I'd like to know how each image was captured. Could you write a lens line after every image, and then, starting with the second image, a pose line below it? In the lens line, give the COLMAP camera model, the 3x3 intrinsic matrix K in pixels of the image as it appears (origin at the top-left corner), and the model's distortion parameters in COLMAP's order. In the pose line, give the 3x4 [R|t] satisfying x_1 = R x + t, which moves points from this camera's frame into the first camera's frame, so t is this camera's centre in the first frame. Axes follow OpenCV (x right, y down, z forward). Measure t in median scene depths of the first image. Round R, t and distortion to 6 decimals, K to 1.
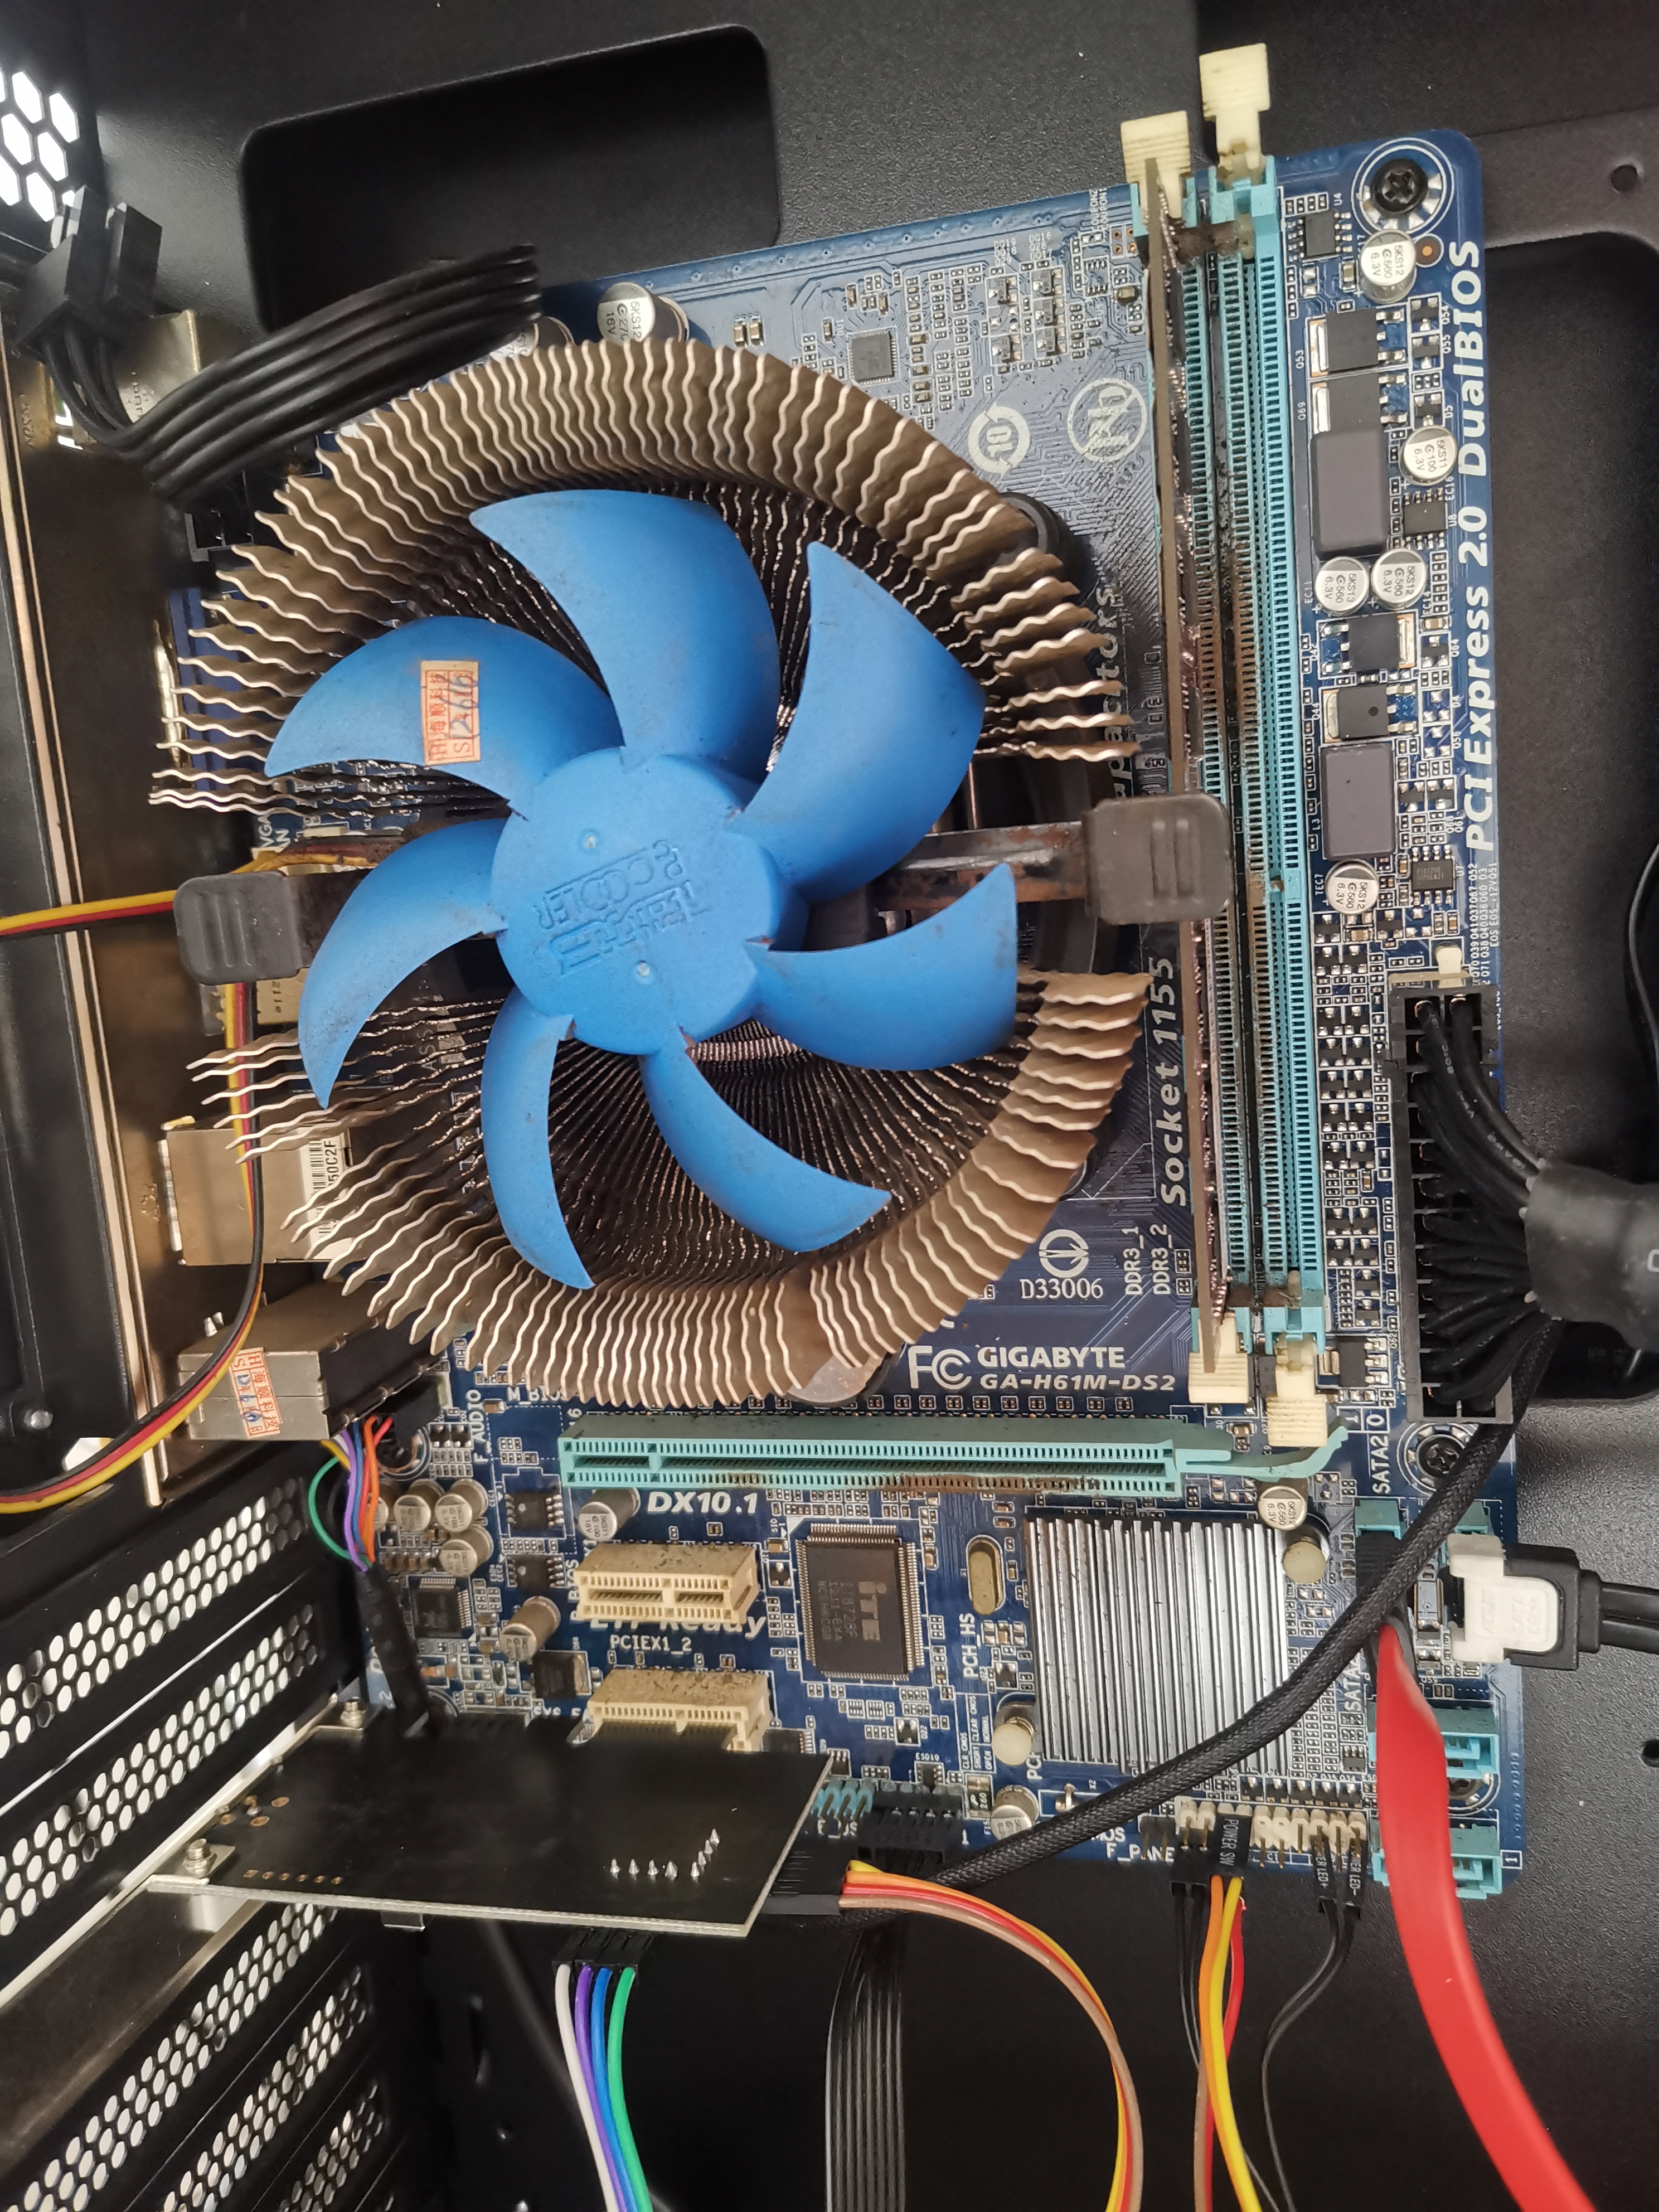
lens RADIAL K [[1712.7, 0, 829.5], [0, 1712.7, 1106.0], [0, 0, 1]] dist [0.039852, 0.007350]
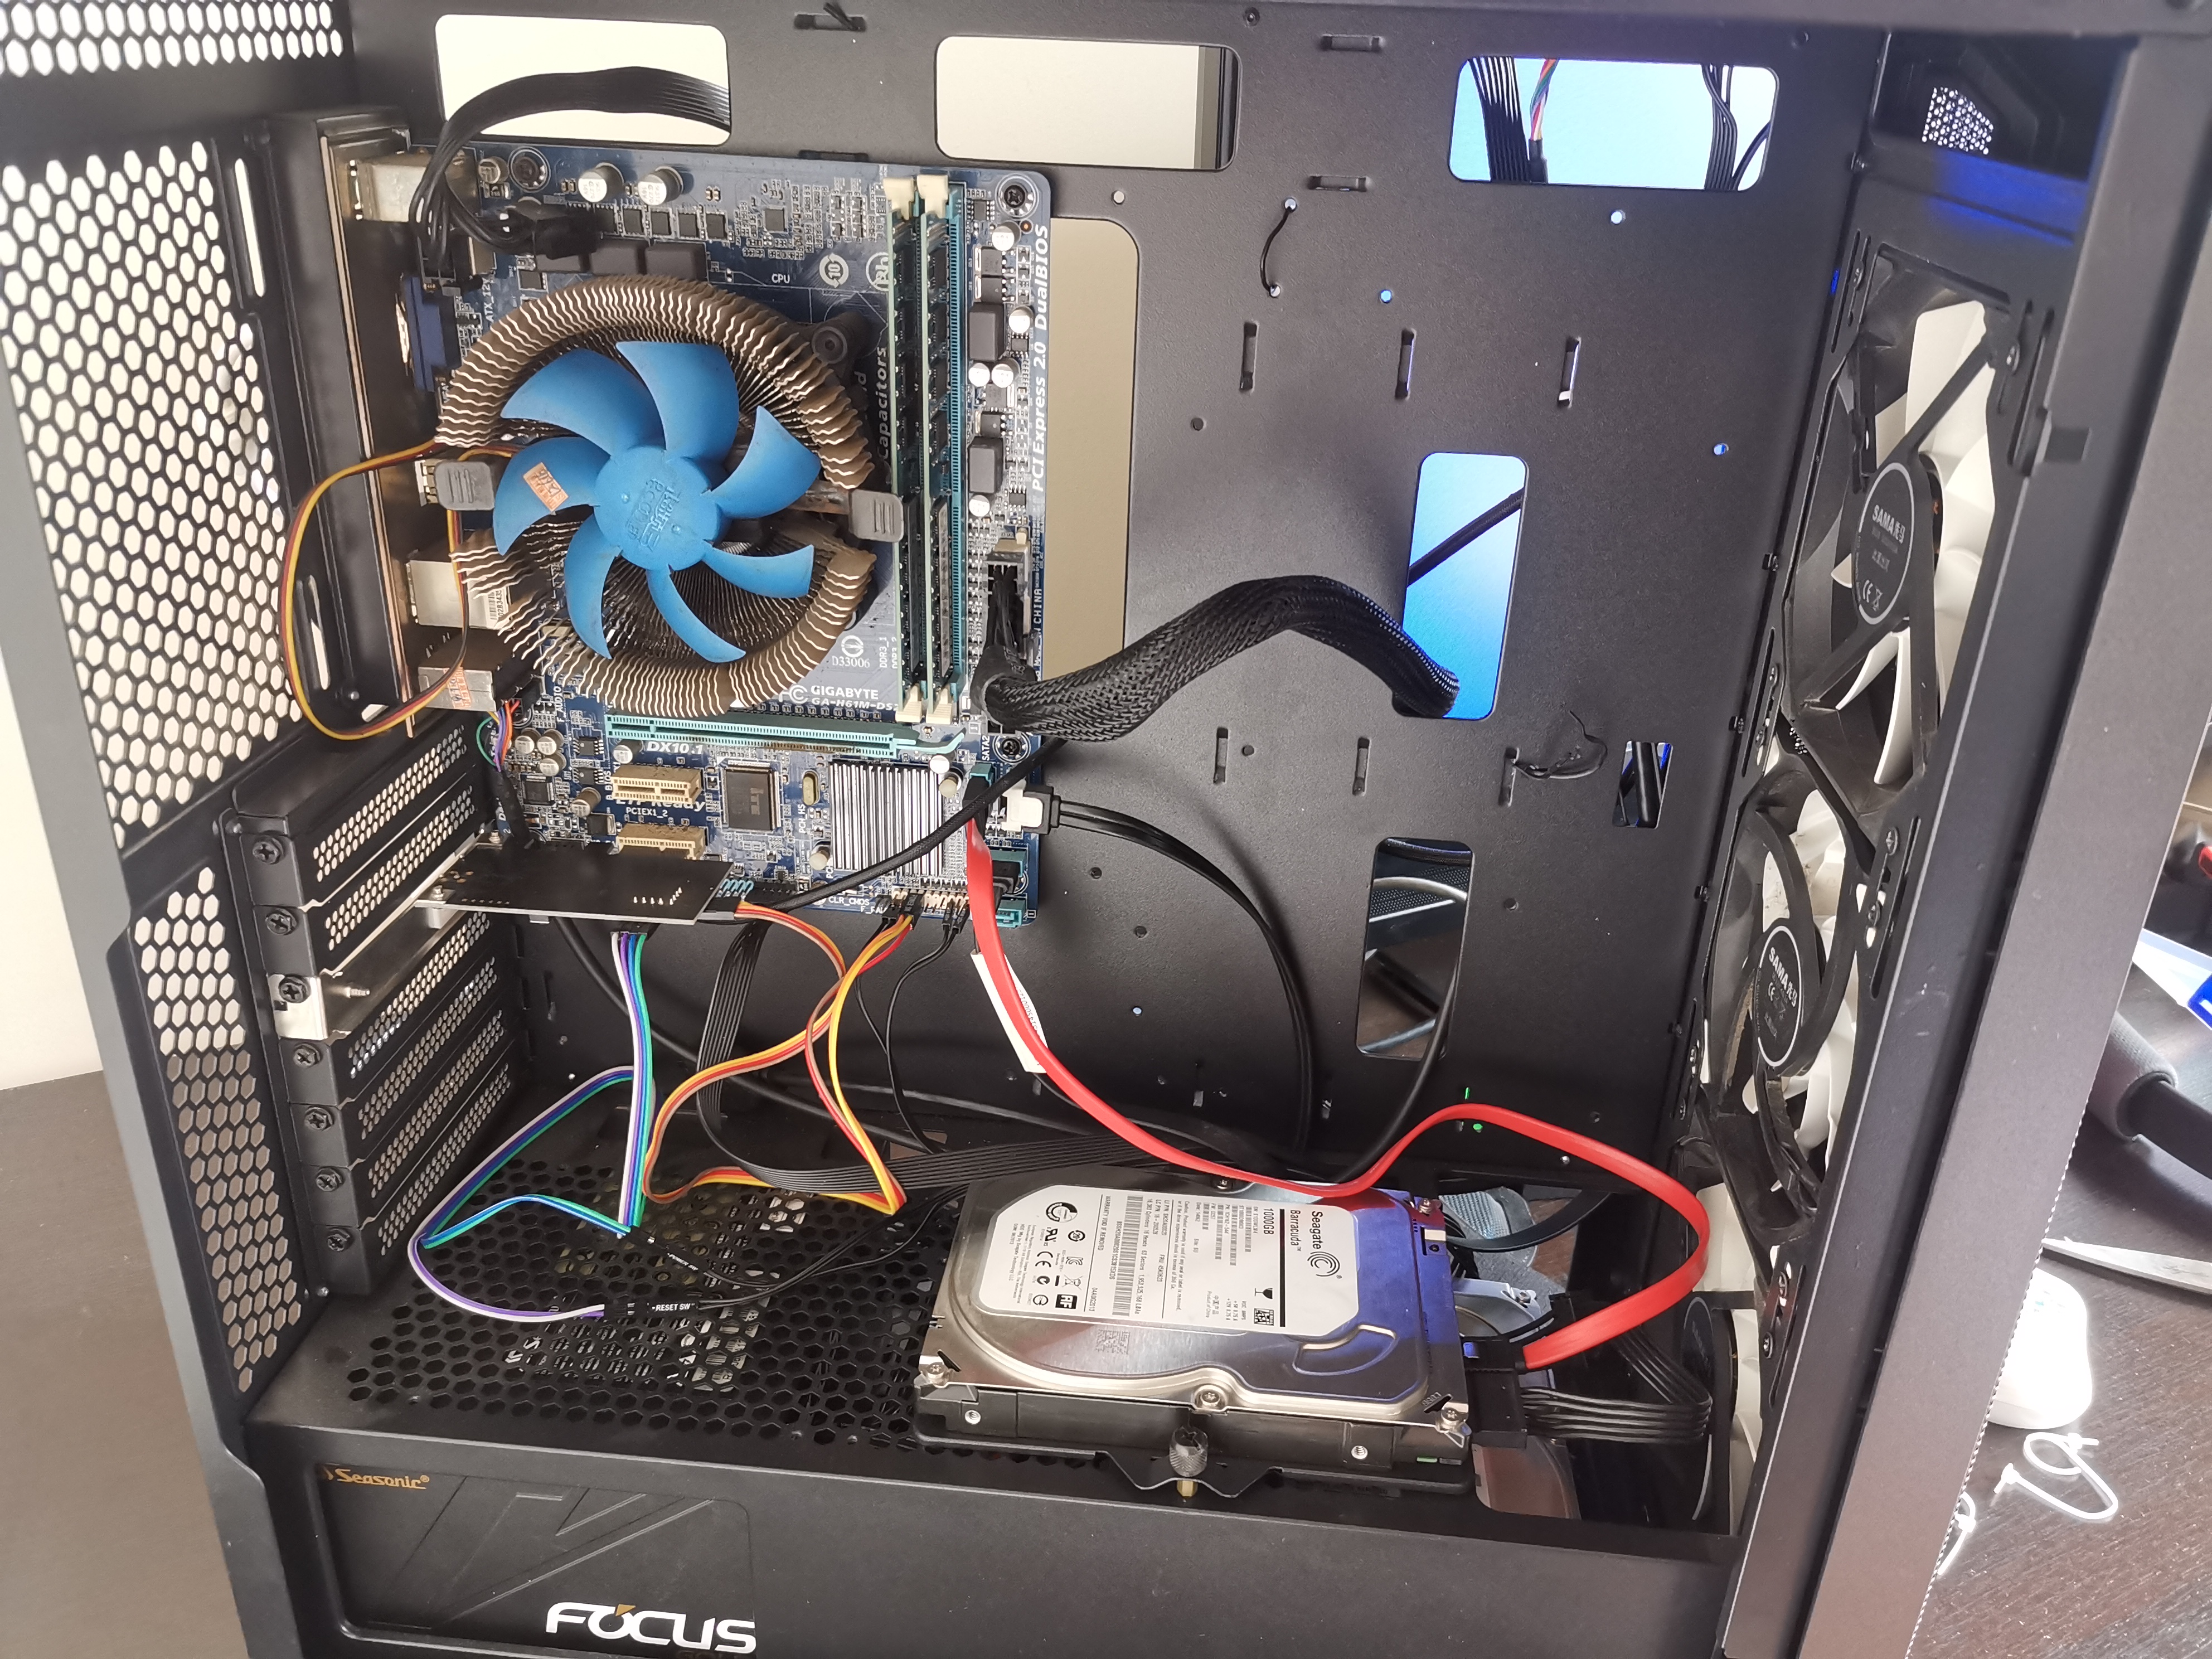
lens RADIAL K [[1712.7, 0, 1106.0], [0, 1712.7, 829.5], [0, 0, 1]] dist [0.039852, 0.007350]
pose [[0.979627, 0.039868, 0.196830, 0.033302], [-0.095078, 0.955369, 0.279697, -0.320897], [-0.176894, -0.292713, 0.939695, -1.127350]]
